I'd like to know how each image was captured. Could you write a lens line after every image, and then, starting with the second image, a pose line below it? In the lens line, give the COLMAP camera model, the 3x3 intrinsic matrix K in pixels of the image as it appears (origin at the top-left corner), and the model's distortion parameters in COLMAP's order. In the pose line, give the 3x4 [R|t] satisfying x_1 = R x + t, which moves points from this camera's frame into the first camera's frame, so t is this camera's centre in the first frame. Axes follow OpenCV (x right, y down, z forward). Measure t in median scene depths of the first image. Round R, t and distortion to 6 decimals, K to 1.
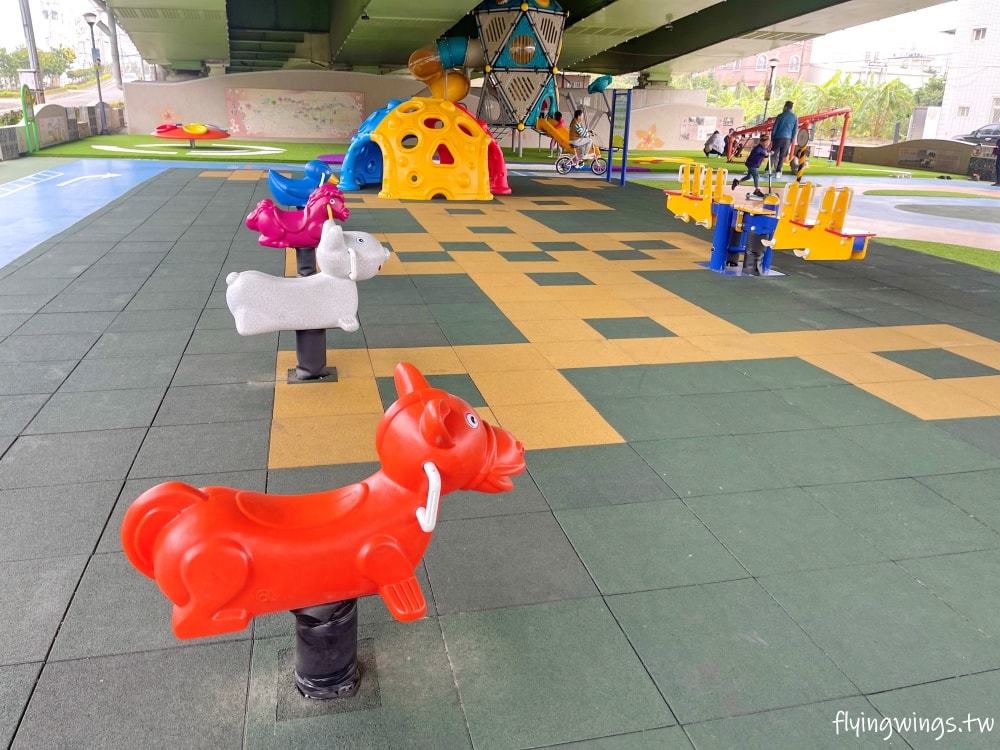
lens RADIAL K [[755.7, 0, 500.0], [0, 755.7, 375.0], [0, 0, 1]] dist [0.079407, -0.106196]
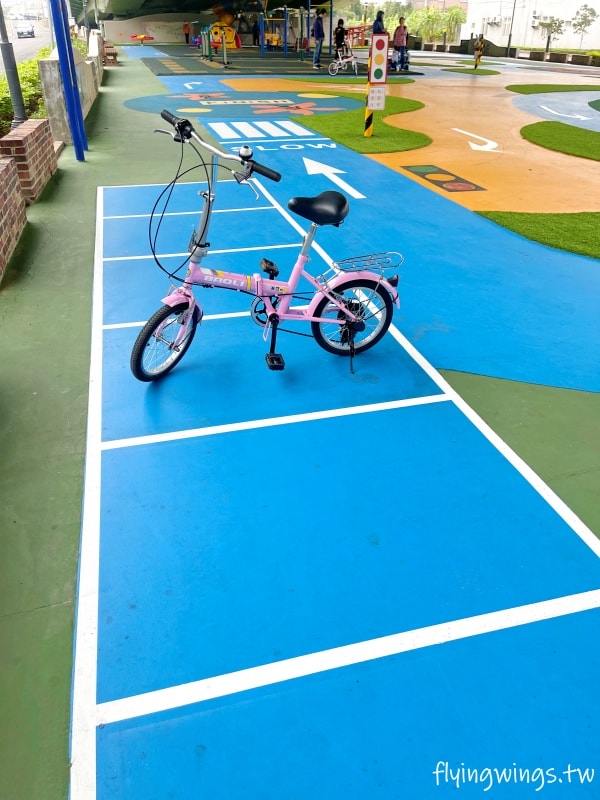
lens RADIAL K [[604.5, 0, 297.6], [0, 604.5, 402.7], [0, 0, 1]] dist [0.079407, -0.106196]
pose [[0.999622, -0.027397, 0.002130, 0.128648], [0.026391, 0.978719, 0.203499, 0.479208], [-0.007660, -0.203366, 0.979073, -1.298446]]
